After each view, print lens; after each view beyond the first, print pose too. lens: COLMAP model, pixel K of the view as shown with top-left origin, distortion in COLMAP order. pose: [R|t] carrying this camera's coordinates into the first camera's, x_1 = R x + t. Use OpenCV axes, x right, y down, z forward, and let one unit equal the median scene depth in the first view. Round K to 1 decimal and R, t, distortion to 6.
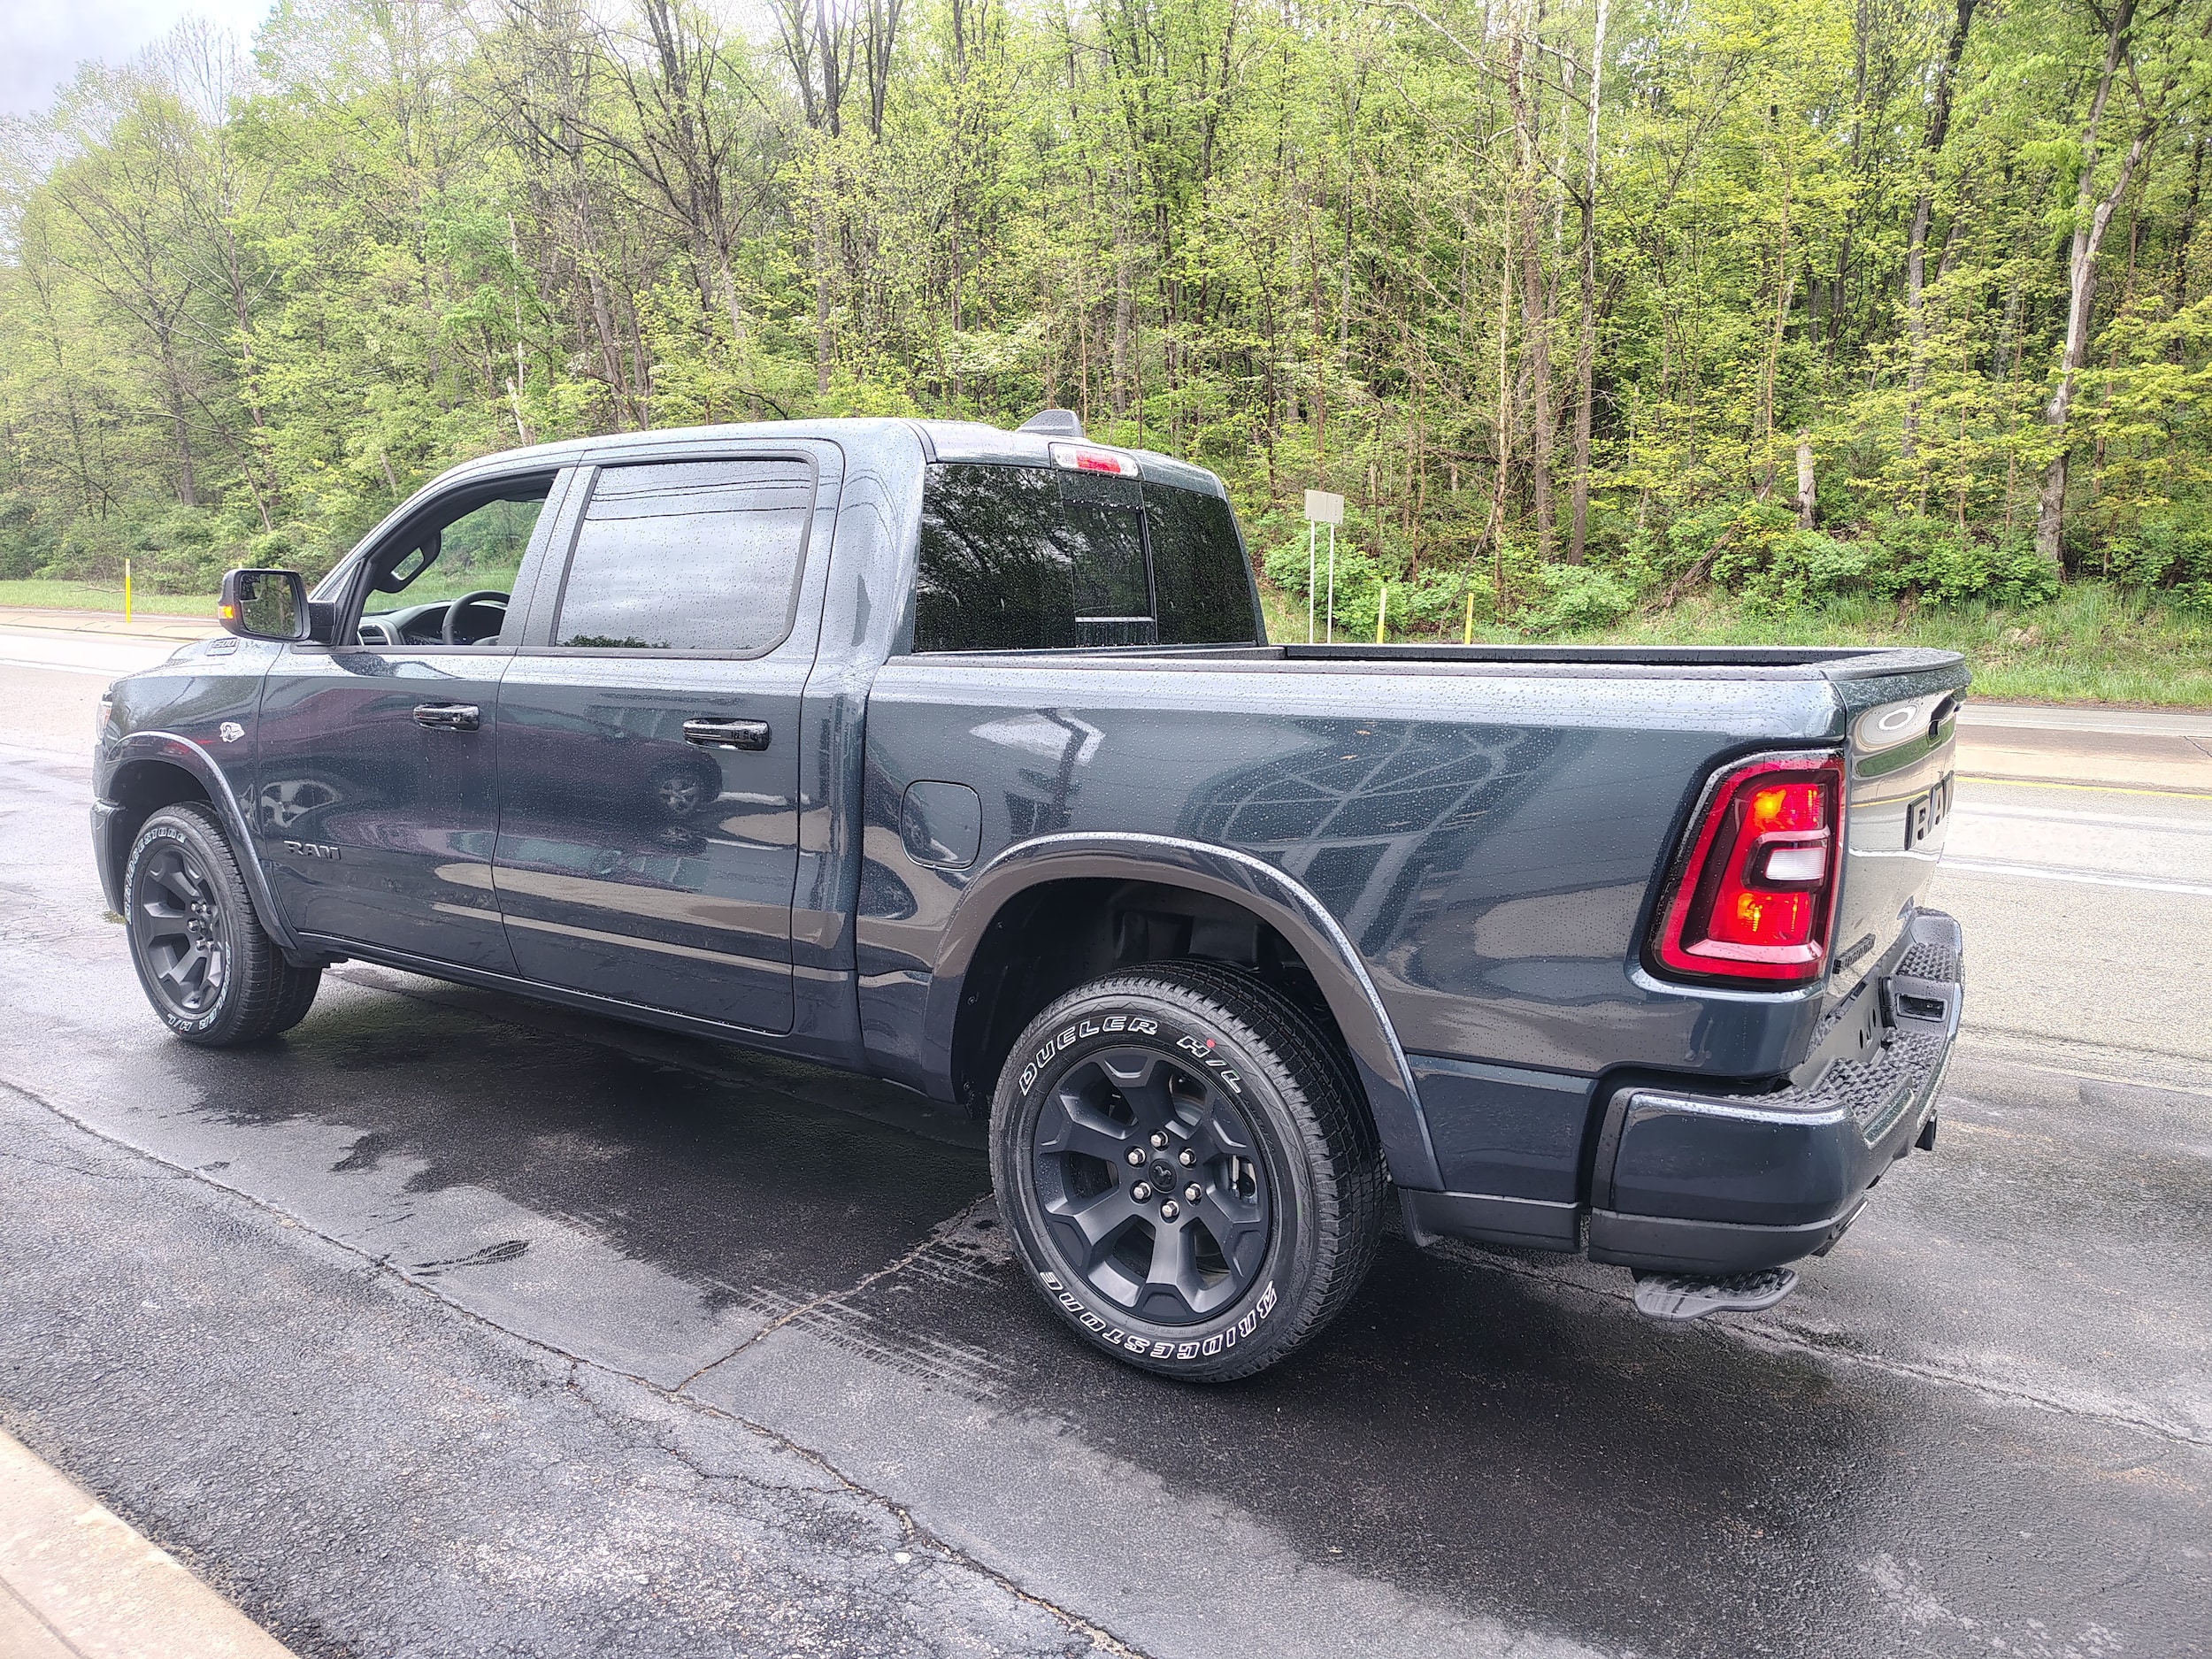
lens RADIAL K [[1521.9, 0, 1118.5], [0, 1521.9, 833.9], [0, 0, 1]] dist [0.041800, -0.041087]
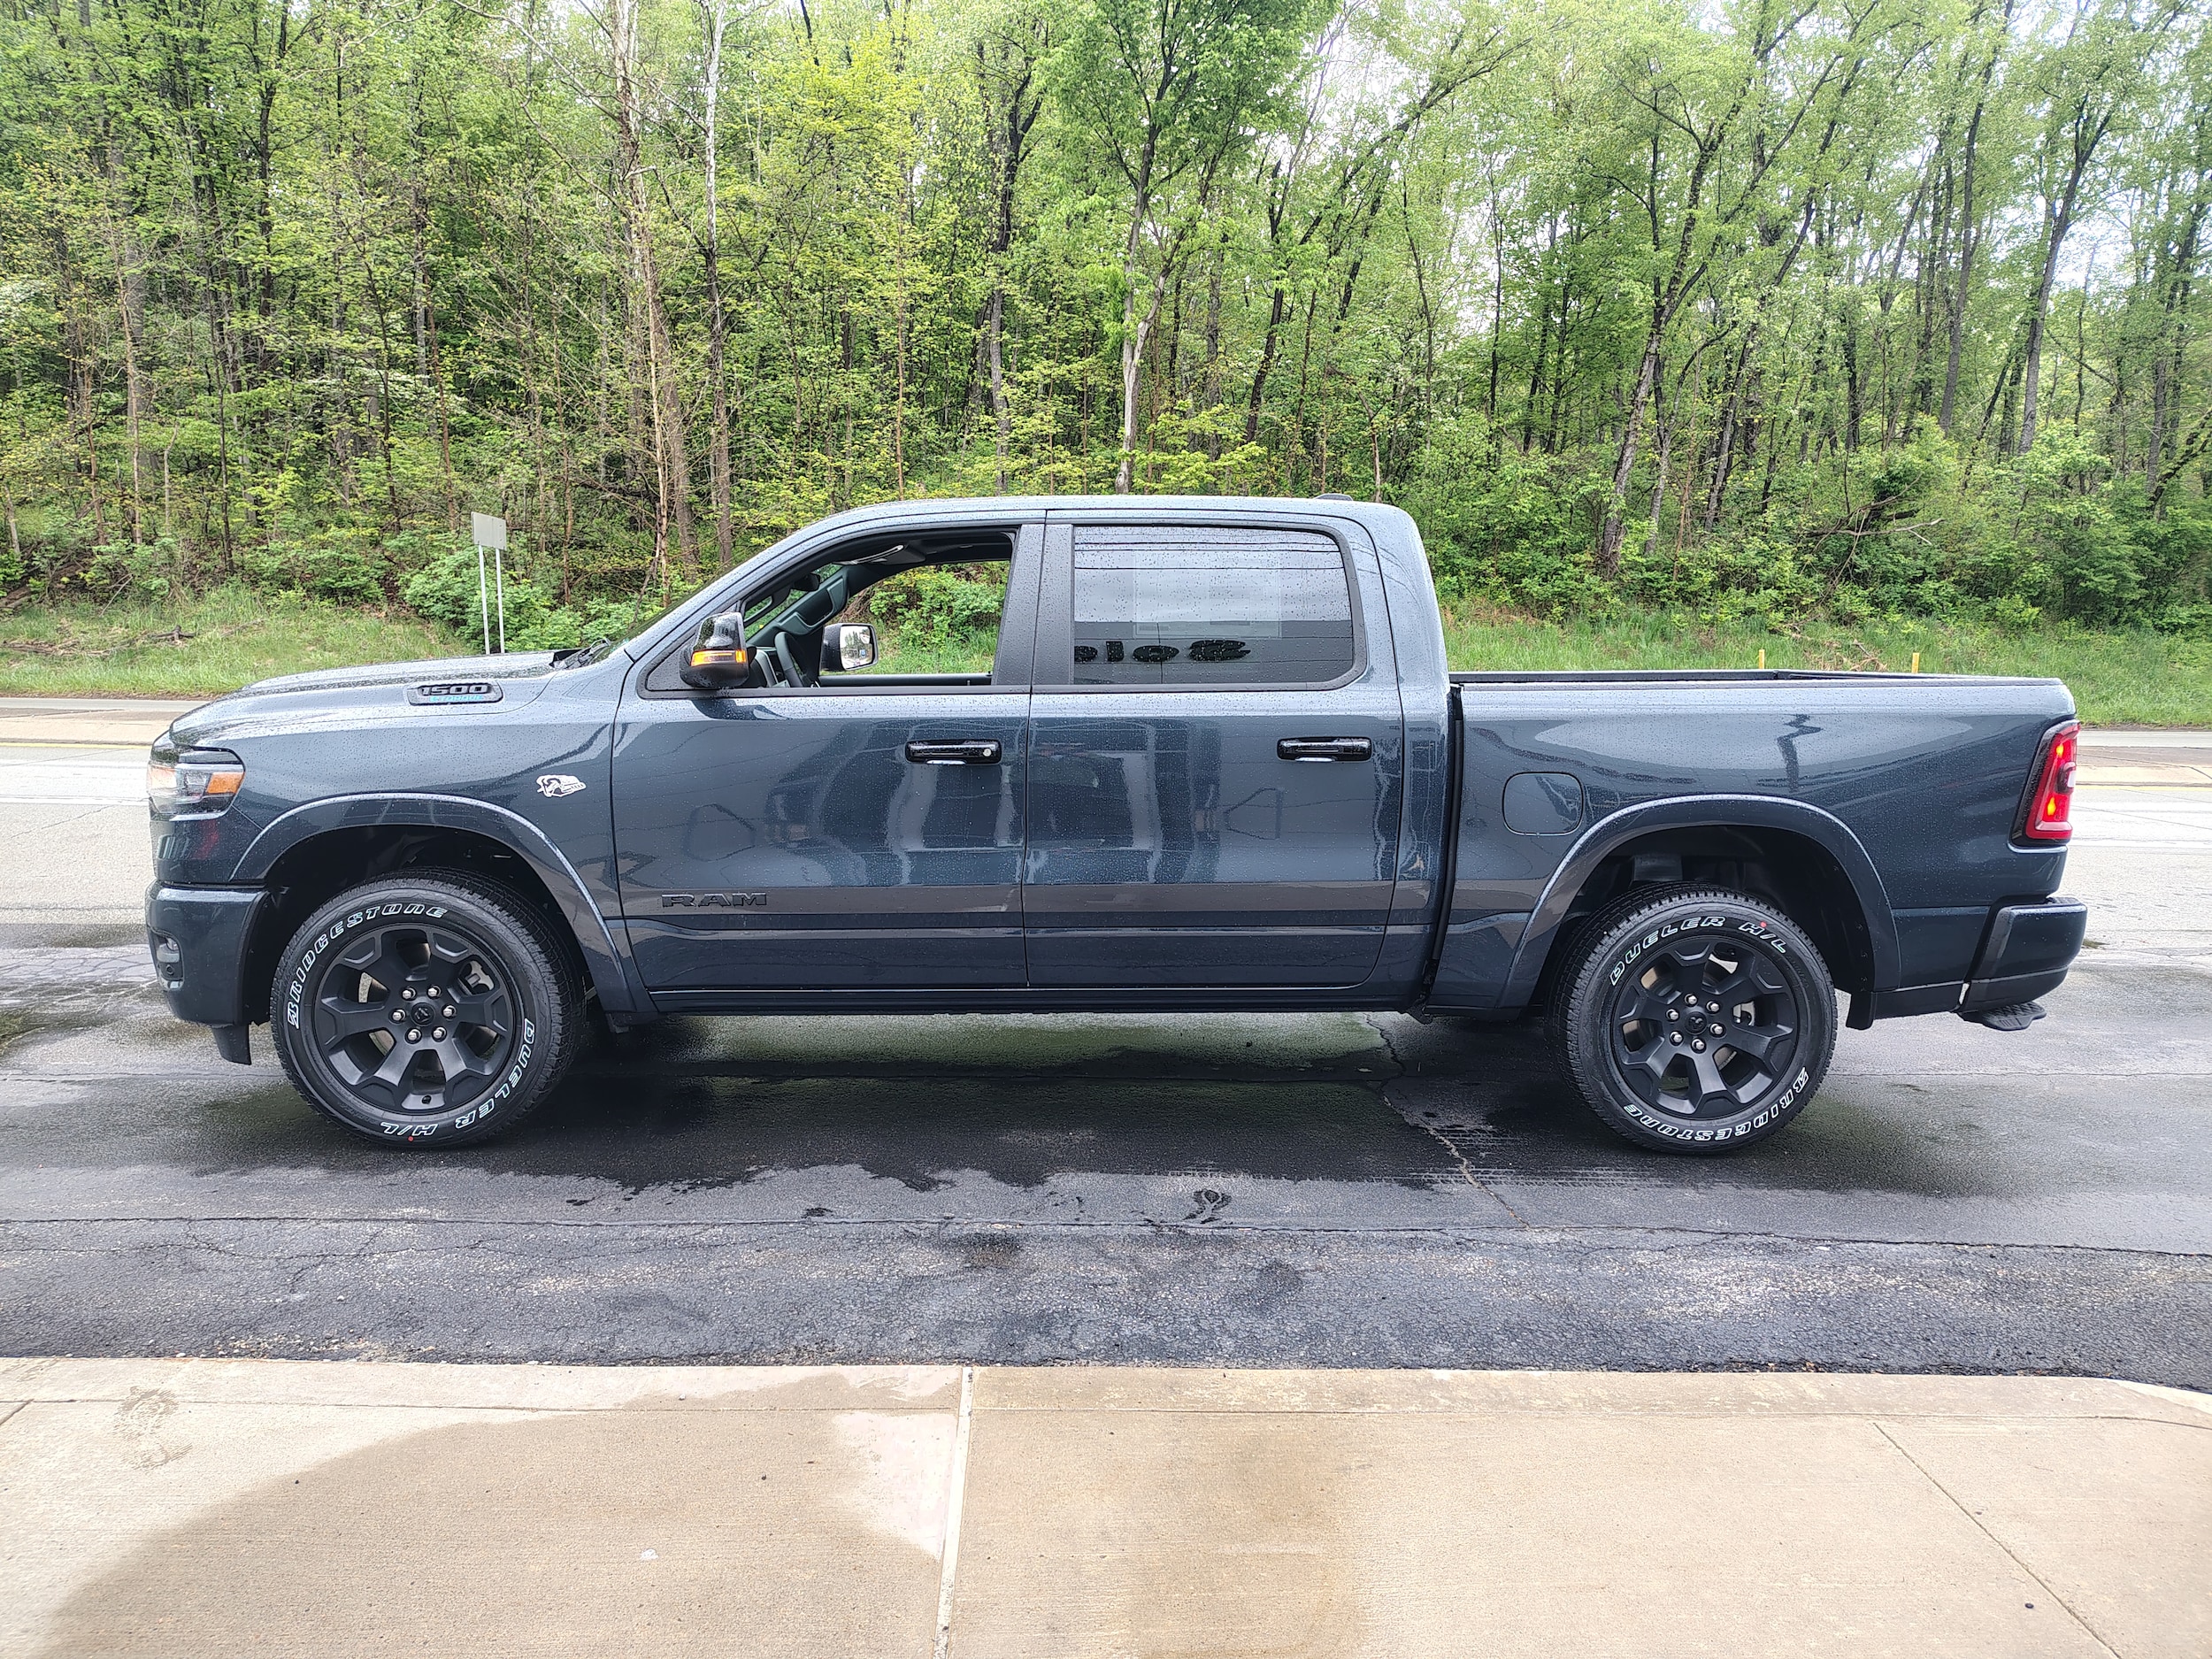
lens RADIAL K [[1521.9, 0, 1118.5], [0, 1521.9, 833.9], [0, 0, 1]] dist [0.041800, -0.041087]
pose [[0.803347, -0.075986, 0.590643, -0.980898], [0.086966, 0.996162, 0.009872, -0.020386], [-0.589127, 0.043435, 0.806872, 0.078689]]
